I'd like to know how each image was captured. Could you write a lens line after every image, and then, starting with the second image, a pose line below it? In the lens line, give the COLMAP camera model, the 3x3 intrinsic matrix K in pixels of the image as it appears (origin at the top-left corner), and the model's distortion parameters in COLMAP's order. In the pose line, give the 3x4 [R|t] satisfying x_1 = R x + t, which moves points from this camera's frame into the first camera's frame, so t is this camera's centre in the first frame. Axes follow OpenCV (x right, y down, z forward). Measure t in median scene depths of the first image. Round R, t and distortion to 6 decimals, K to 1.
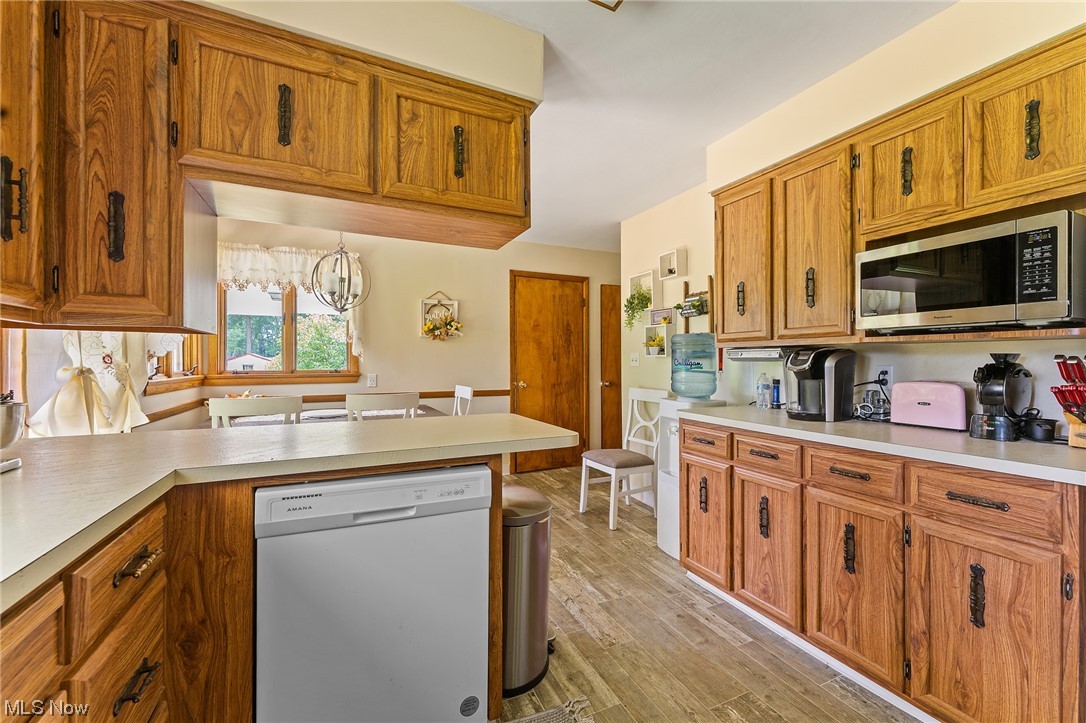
lens RADIAL K [[436.5, 0, 545.8], [0, 436.5, 362.6], [0, 0, 1]] dist [0.001497, -0.000385]
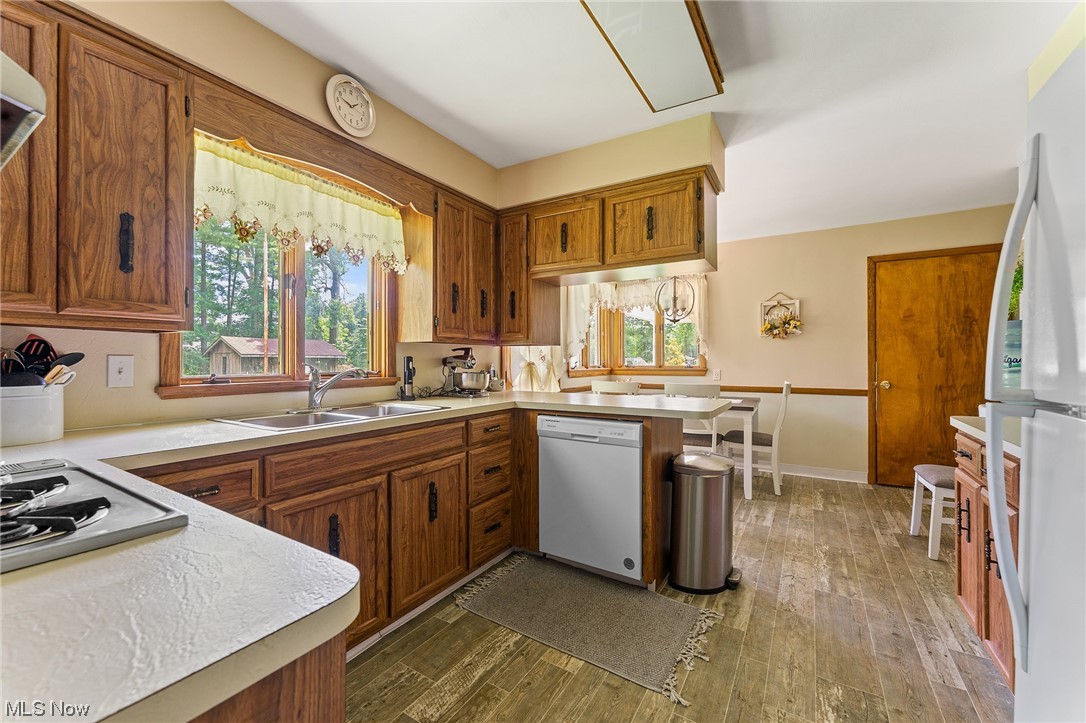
lens RADIAL K [[436.5, 0, 541.3], [0, 436.5, 361.7], [0, 0, 1]] dist [0.001497, -0.000385]
pose [[0.545081, 0.002502, -0.838379, 0.648194], [0.000225, 0.999995, 0.003131, 0.002512], [0.838383, -0.001895, 0.545078, -0.122351]]
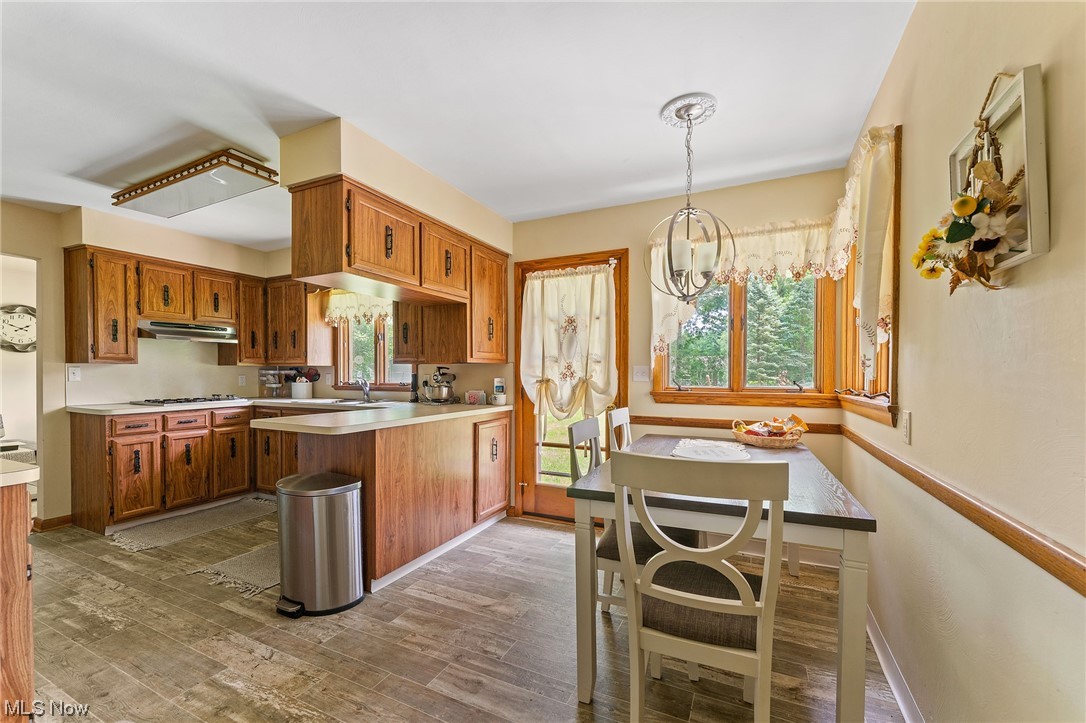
lens RADIAL K [[436.5, 0, 535.1], [0, 436.5, 379.8], [0, 0, 1]] dist [0.001497, -0.000385]
pose [[-0.782996, 0.008073, -0.621975, 0.176818], [-0.000932, 0.999899, 0.014151, -0.005835], [0.622026, 0.011660, -0.782910, 2.037537]]
